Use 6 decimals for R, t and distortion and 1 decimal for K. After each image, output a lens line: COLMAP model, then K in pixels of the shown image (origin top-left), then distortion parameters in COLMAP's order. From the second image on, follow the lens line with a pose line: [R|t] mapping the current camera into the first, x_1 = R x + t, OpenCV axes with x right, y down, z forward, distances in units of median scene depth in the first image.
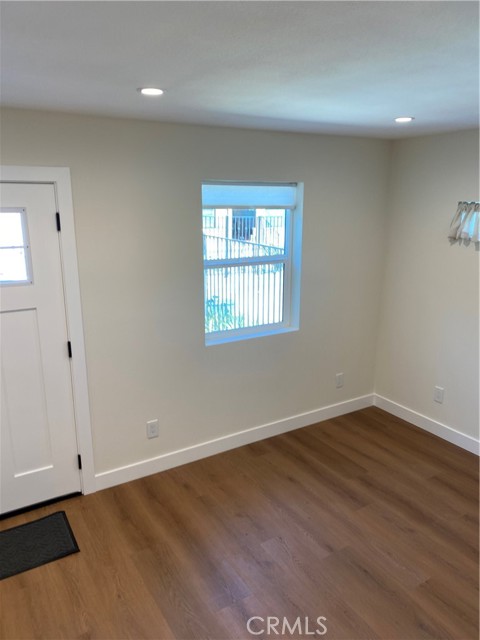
lens RADIAL K [[491.0, 0, 237.2], [0, 491.0, 315.2], [0, 0, 1]] dist [0.115705, -0.197915]
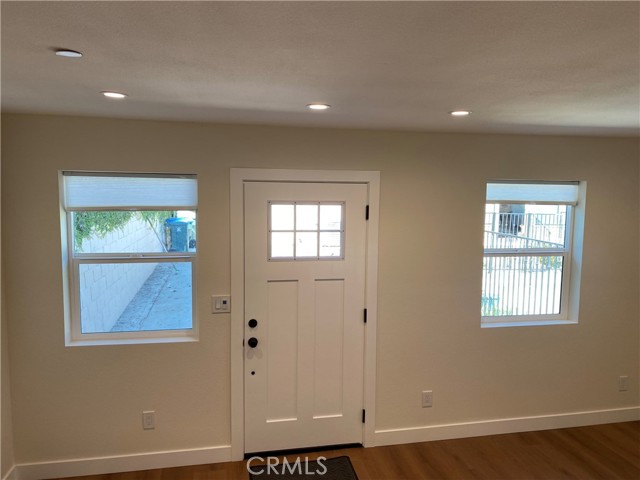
lens RADIAL K [[486.0, 0, 320.5], [0, 486.0, 243.3], [0, 0, 1]] dist [0.049023, -0.056597]
pose [[0.938986, 0.043788, -0.341155, -0.036145], [-0.088943, 0.989039, -0.117858, 0.036410], [0.332255, 0.141011, 0.932589, -0.142381]]
